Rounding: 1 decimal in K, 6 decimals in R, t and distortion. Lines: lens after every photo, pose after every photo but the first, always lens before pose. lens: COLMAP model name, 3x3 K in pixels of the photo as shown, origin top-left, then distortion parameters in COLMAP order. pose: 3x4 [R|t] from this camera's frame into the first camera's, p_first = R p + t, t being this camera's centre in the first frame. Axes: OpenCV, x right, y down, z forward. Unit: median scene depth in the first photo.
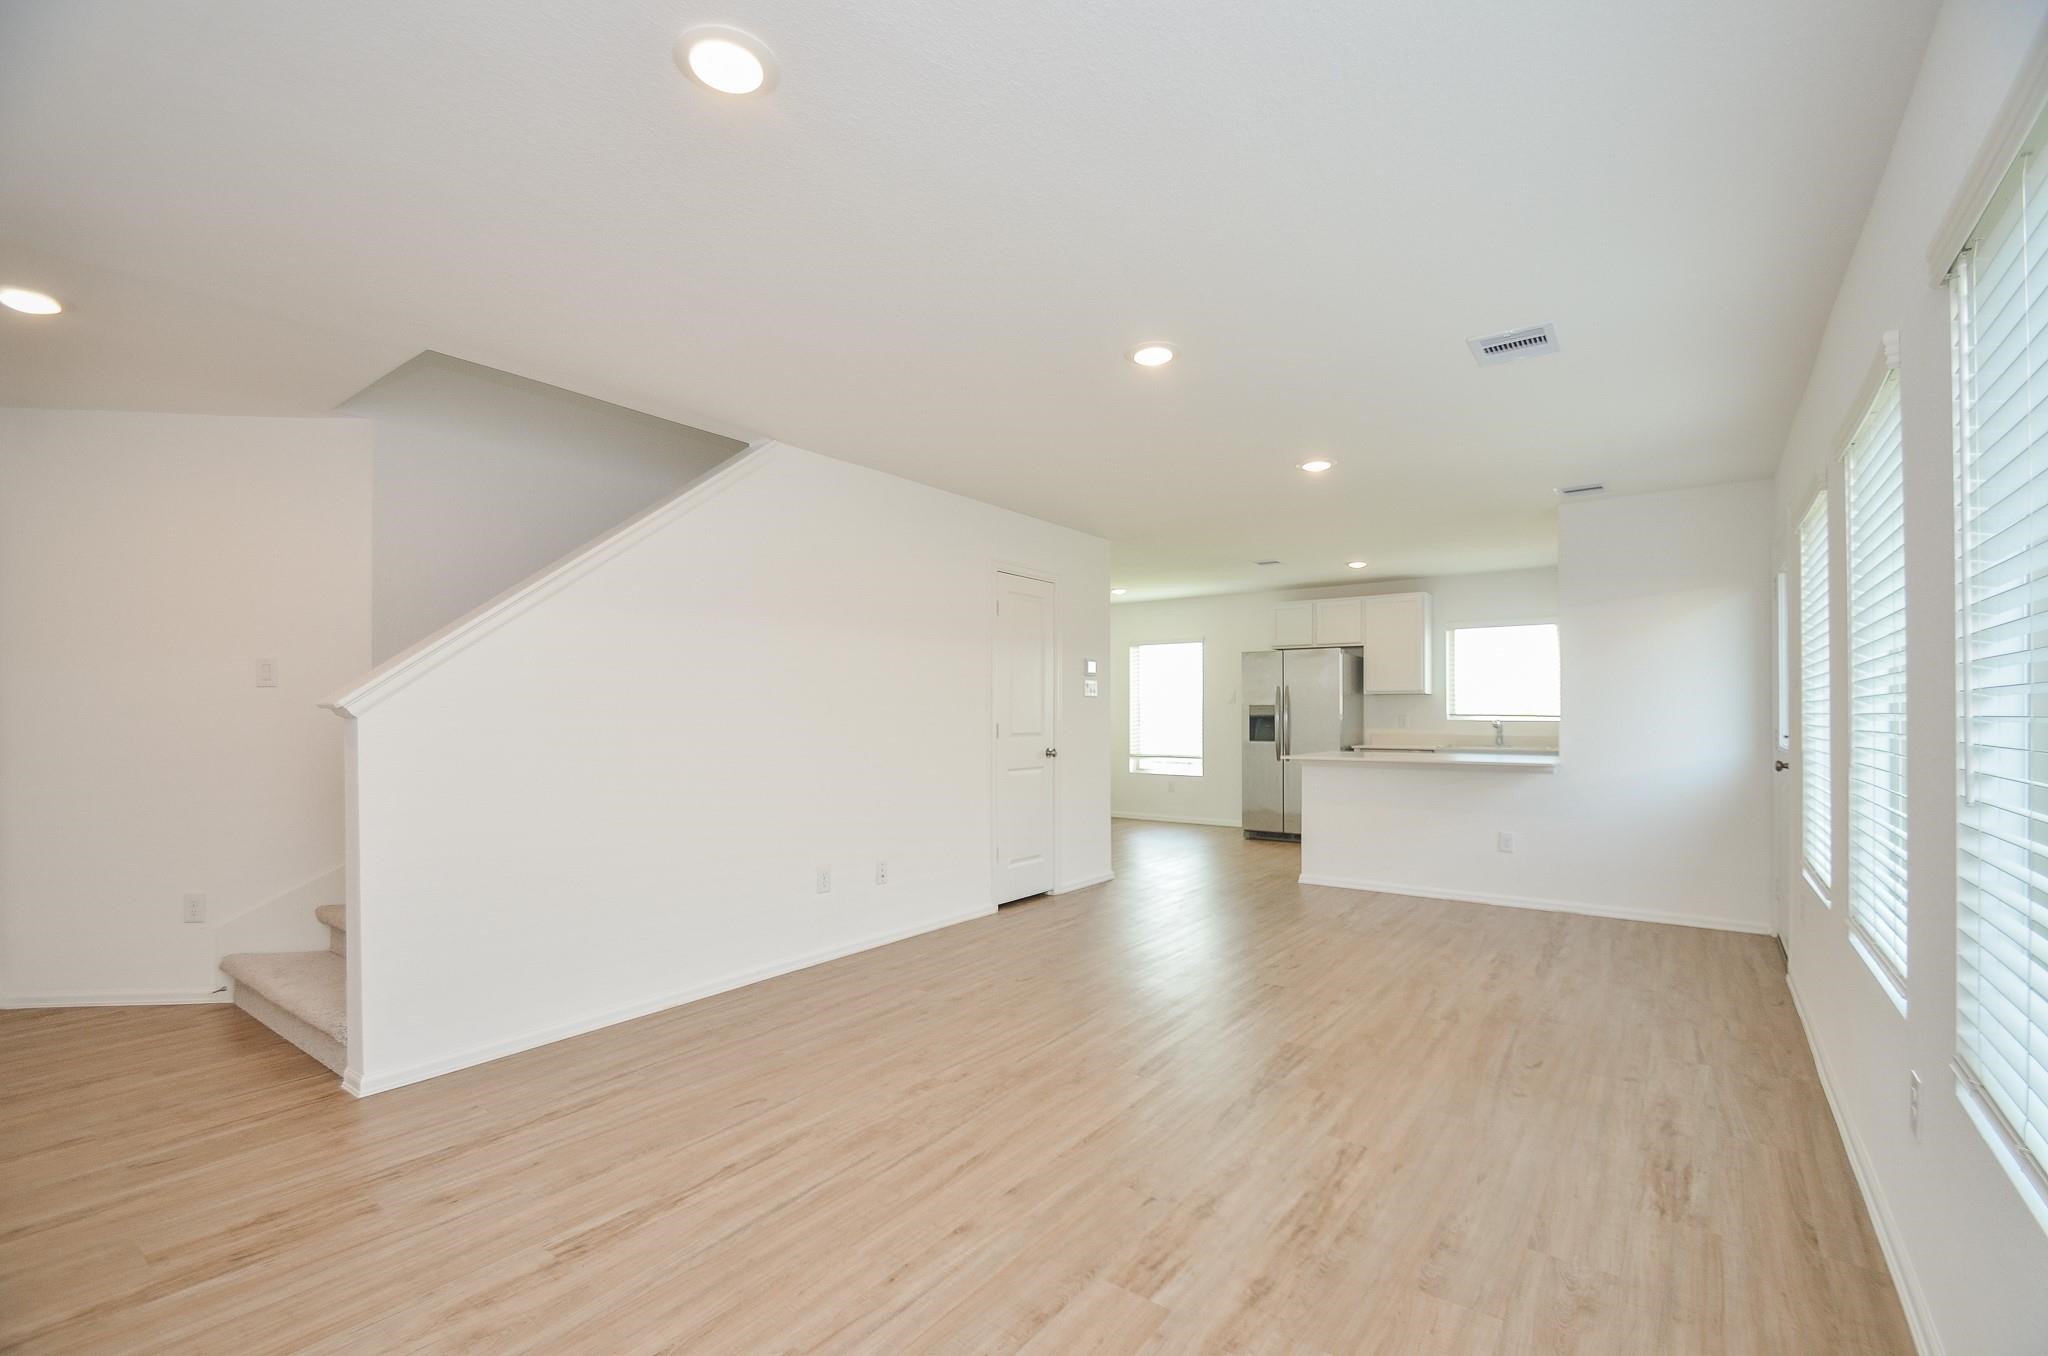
lens RADIAL K [[912.0, 0, 1018.2], [0, 912.0, 708.0], [0, 0, 1]] dist [-0.019409, -0.002212]
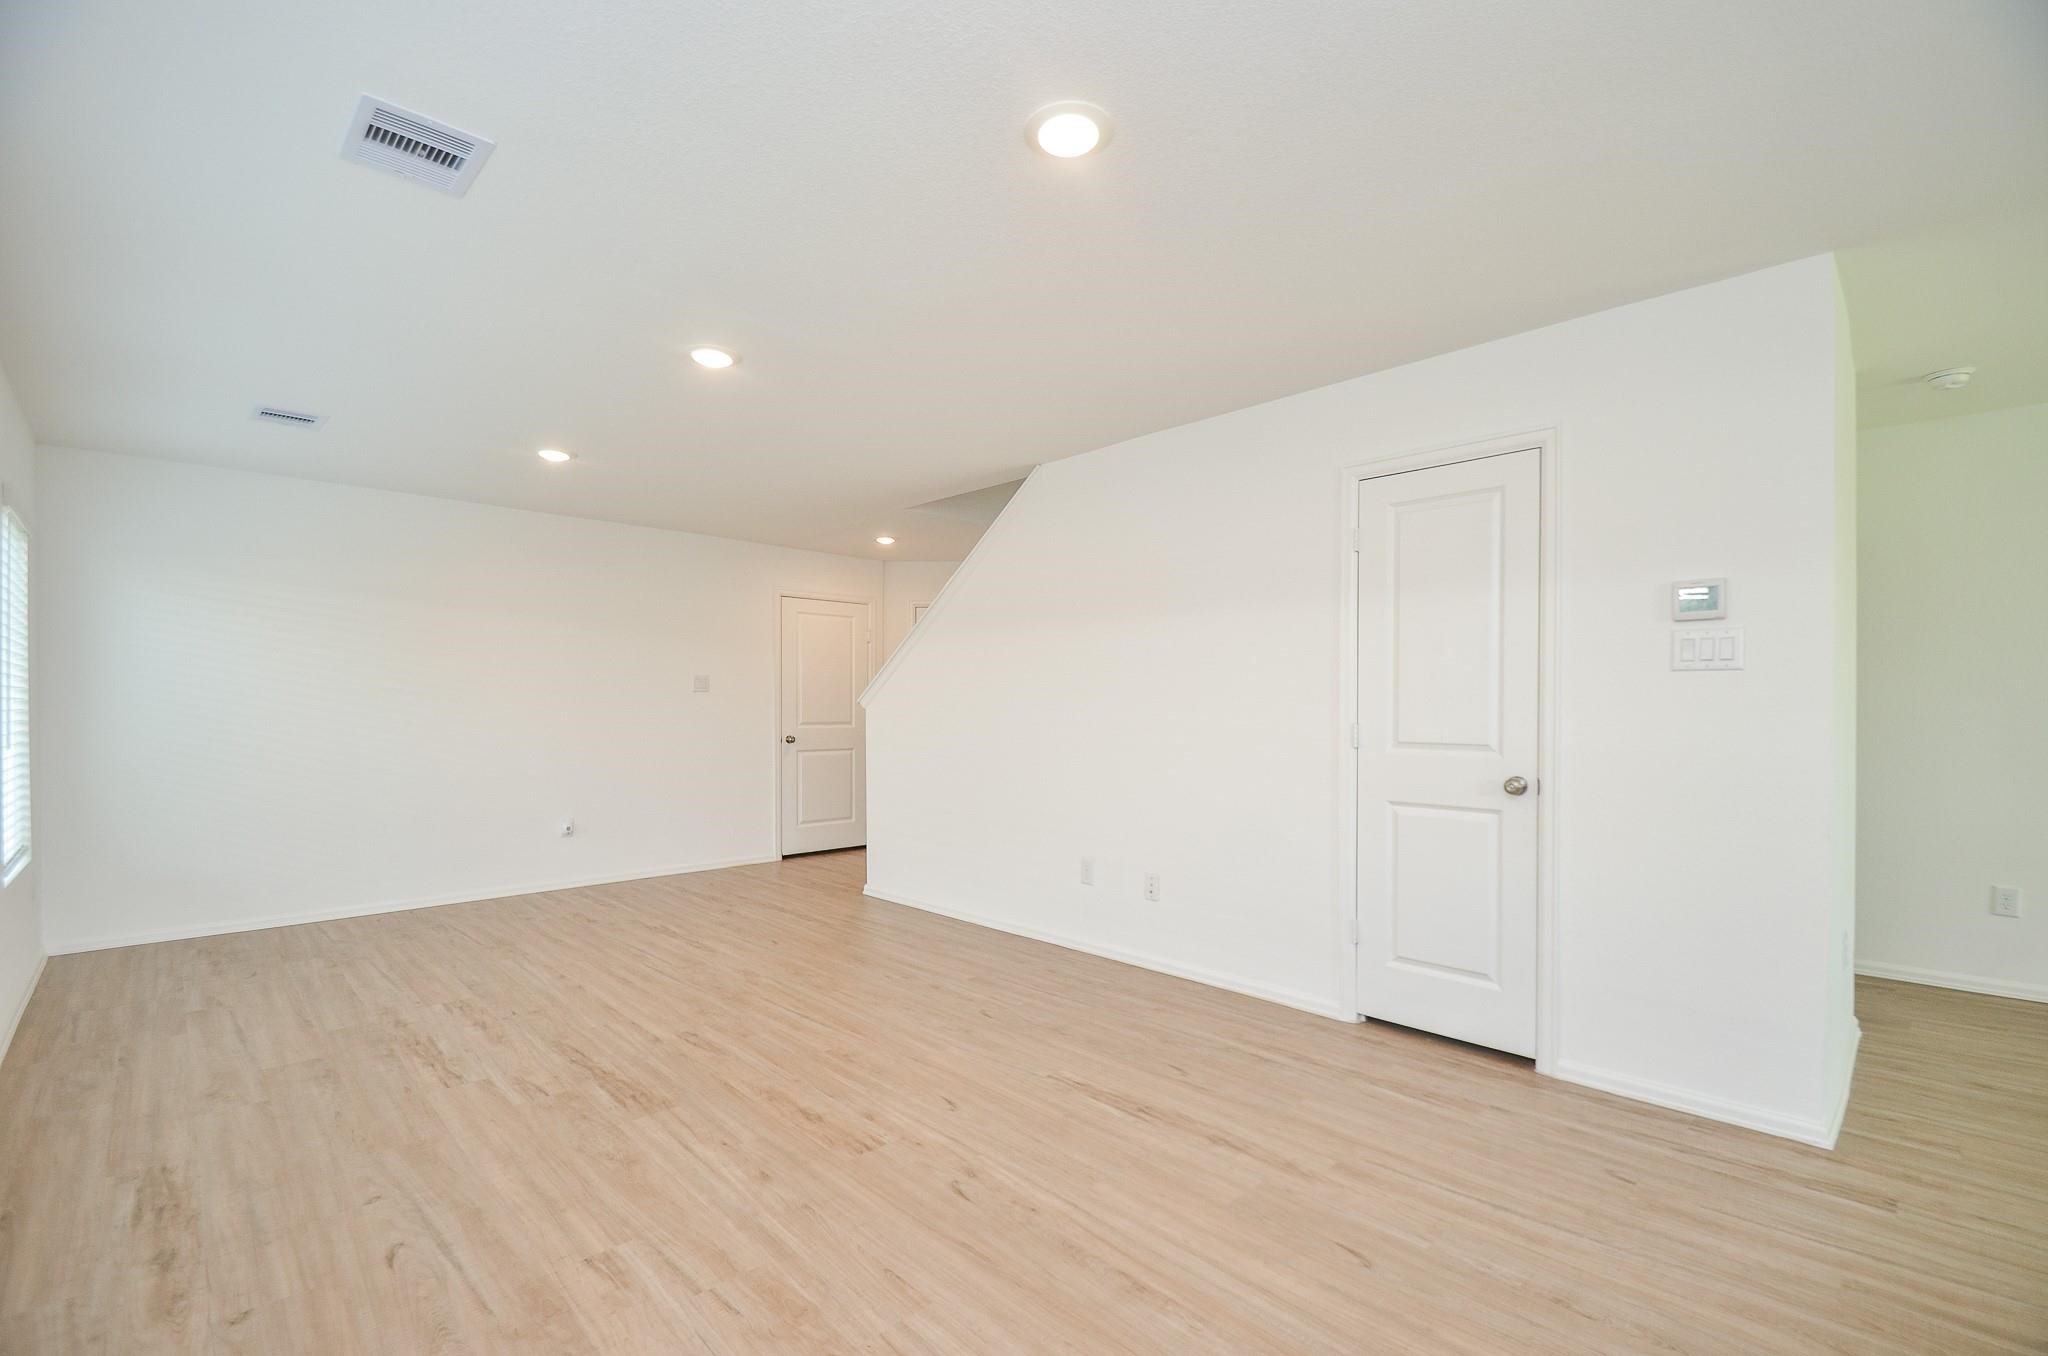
lens RADIAL K [[912.0, 0, 1008.4], [0, 912.0, 705.4], [0, 0, 1]] dist [-0.019409, -0.002212]
pose [[-0.171331, 0.009982, -0.985163, 1.346972], [0.001326, 0.999950, 0.009901, -0.006096], [0.985213, 0.000390, -0.171336, 1.847423]]
